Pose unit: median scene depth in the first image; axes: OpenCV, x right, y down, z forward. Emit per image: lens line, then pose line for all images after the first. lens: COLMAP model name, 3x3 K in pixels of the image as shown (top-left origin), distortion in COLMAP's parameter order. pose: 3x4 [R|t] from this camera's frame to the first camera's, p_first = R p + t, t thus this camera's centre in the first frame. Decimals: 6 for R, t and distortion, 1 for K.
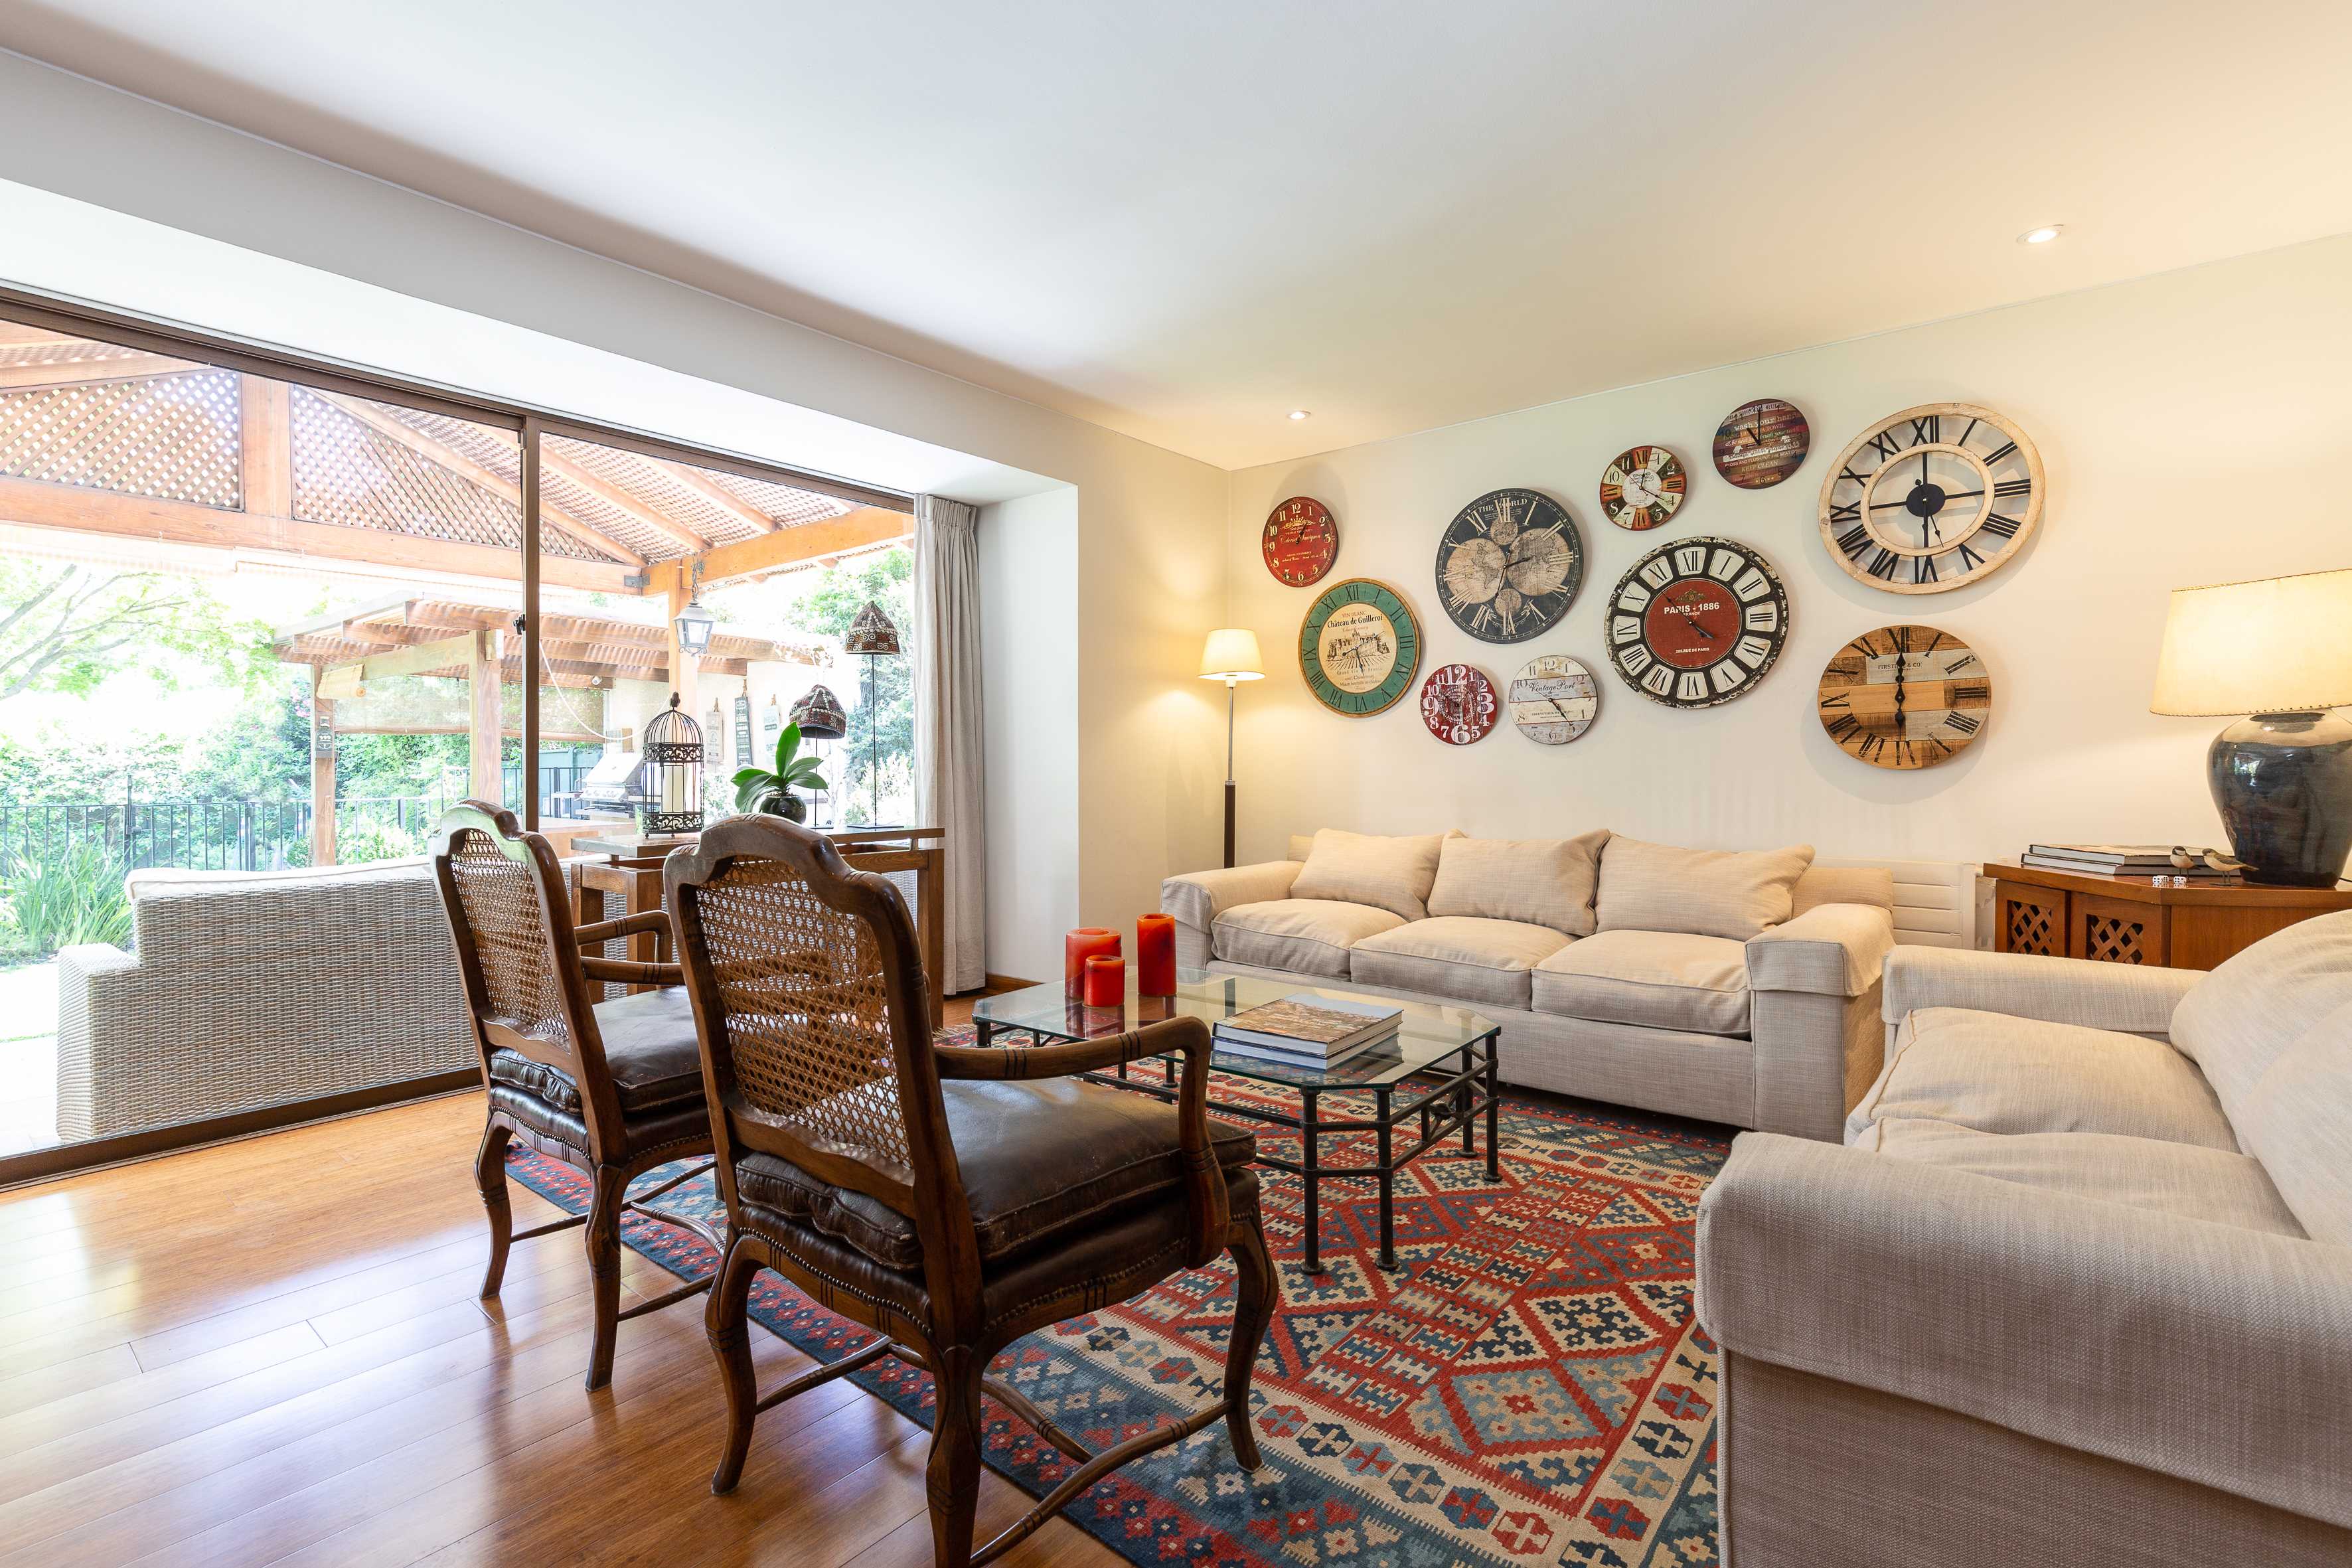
lens RADIAL K [[1074.1, 0, 1216.1], [0, 1074.1, 791.1], [0, 0, 1]] dist [0.002787, -0.001007]
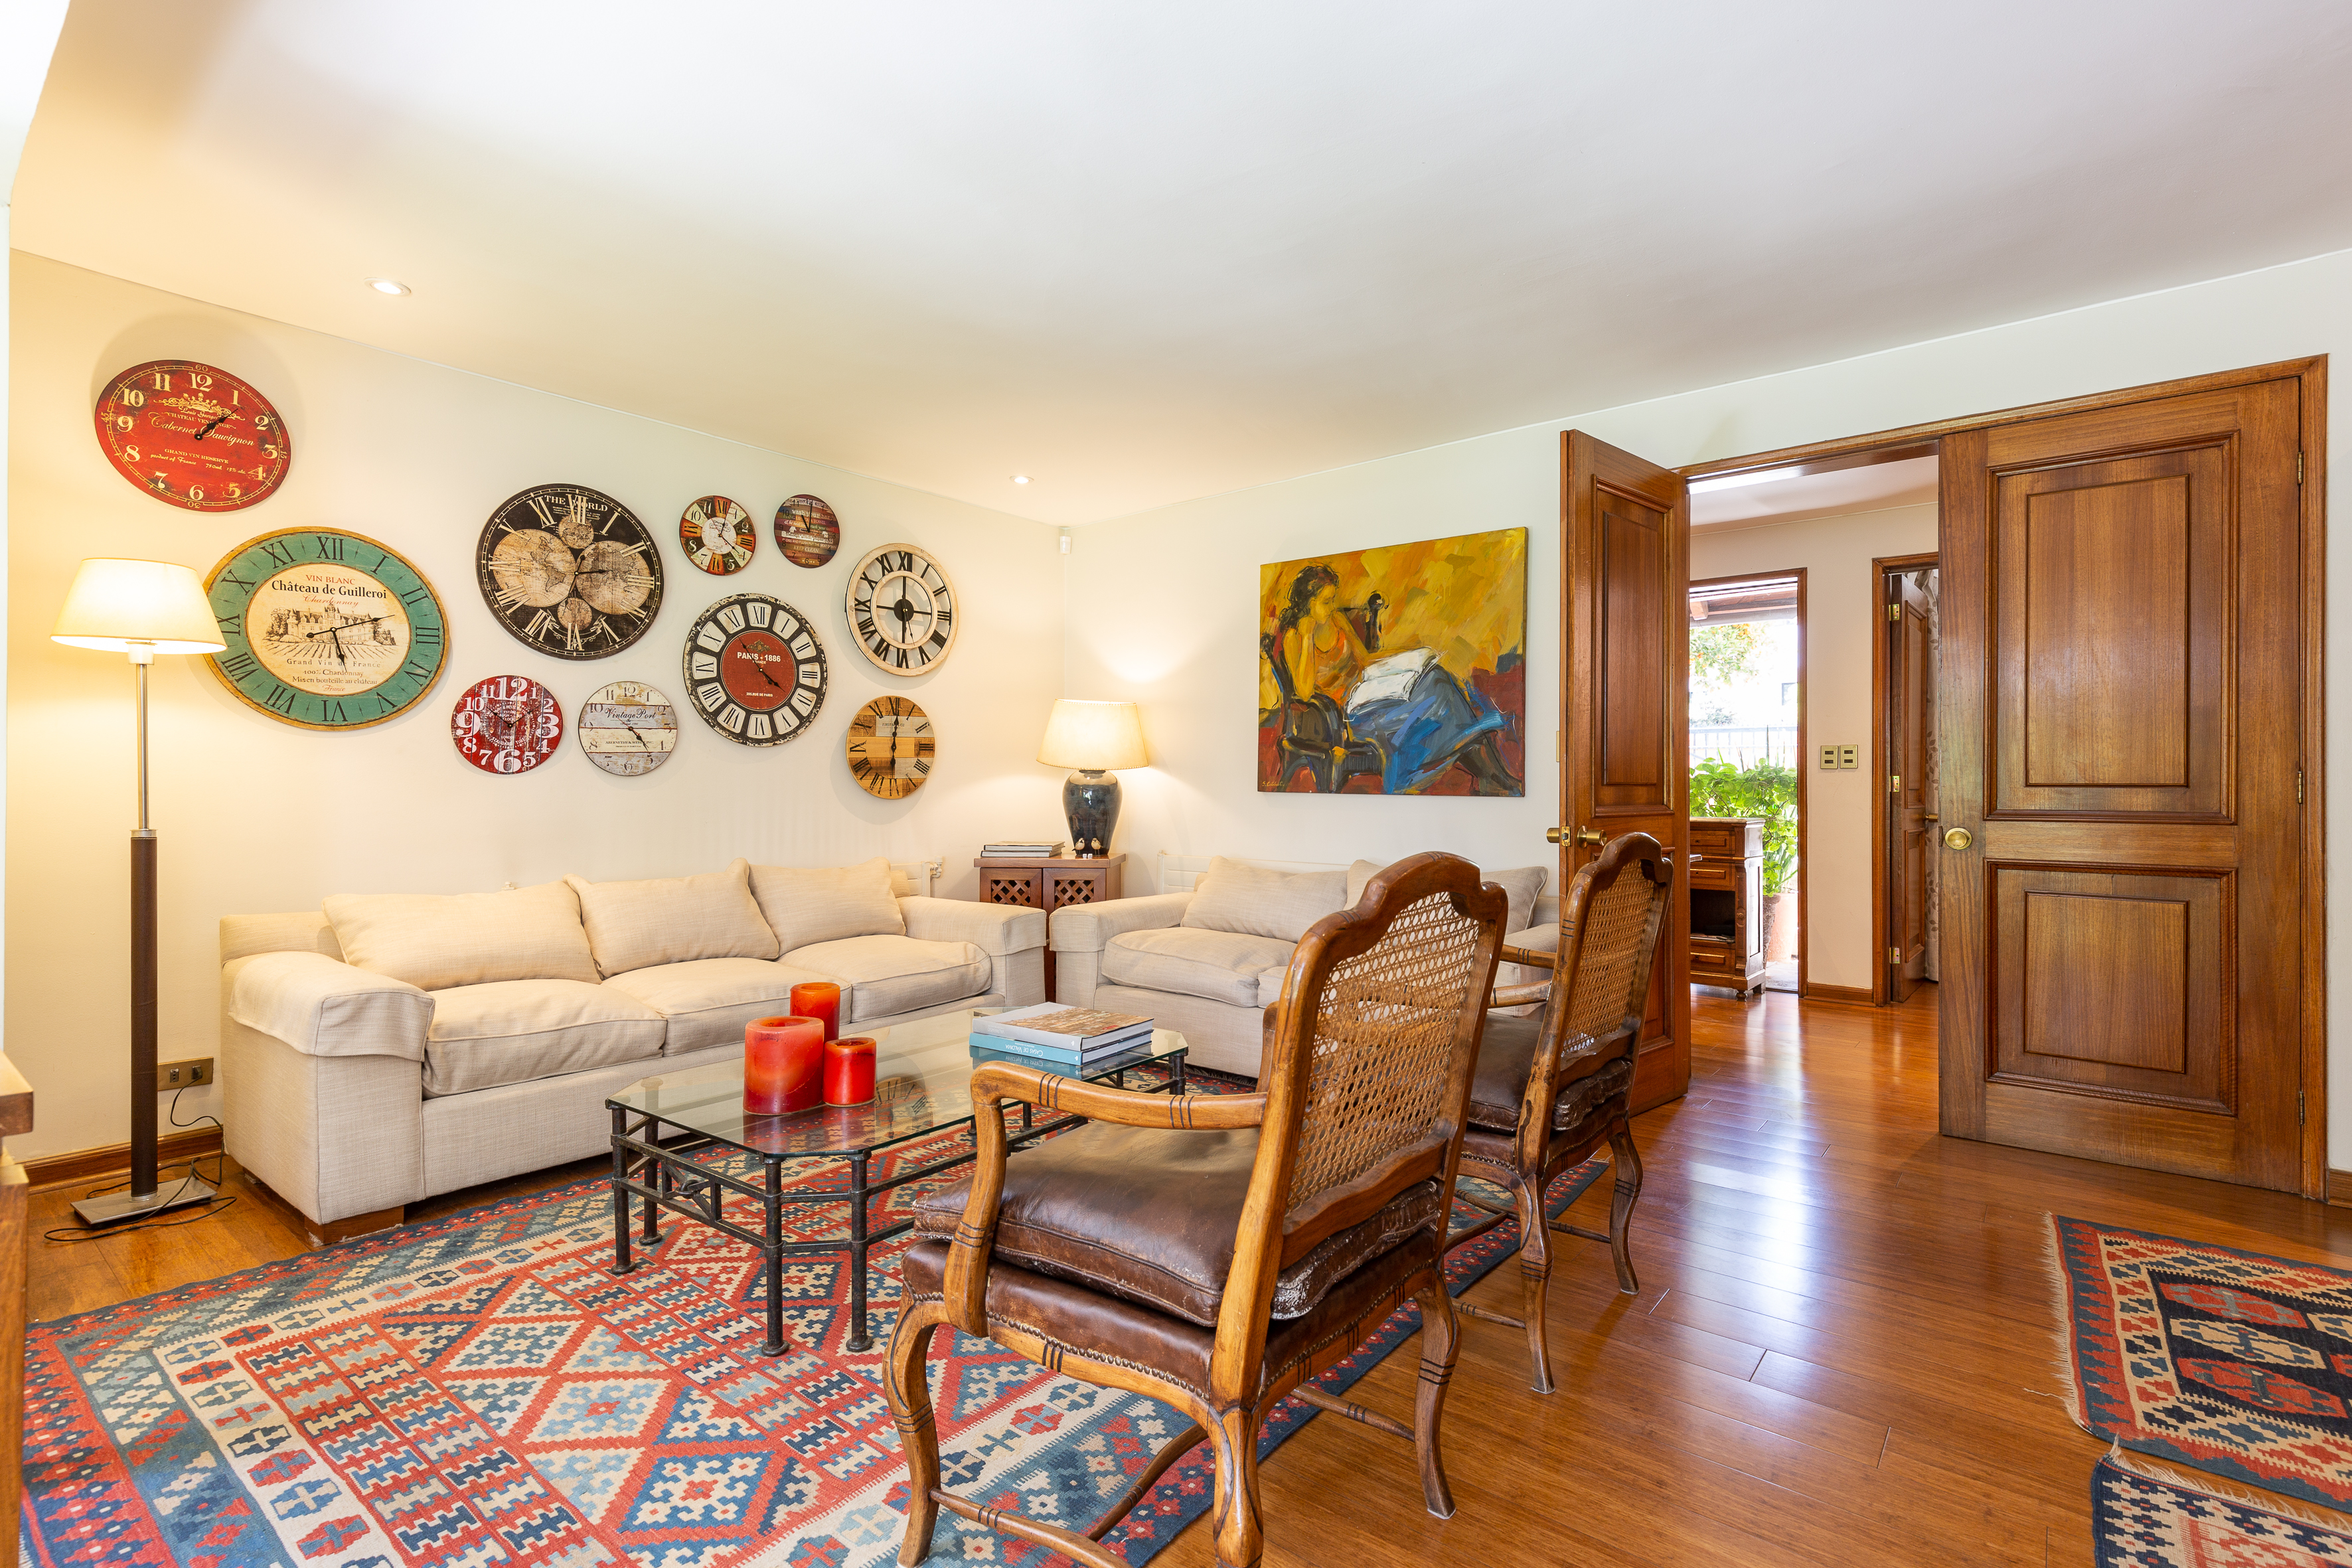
lens RADIAL K [[1074.1, 0, 1260.8], [0, 1074.1, 785.2], [0, 0, 1]] dist [0.002787, -0.001007]
pose [[-0.045026, 0.007013, 0.998961, -0.673440], [0.031096, 0.999501, -0.005615, -0.014047], [-0.998502, 0.030811, -0.045222, 0.517805]]
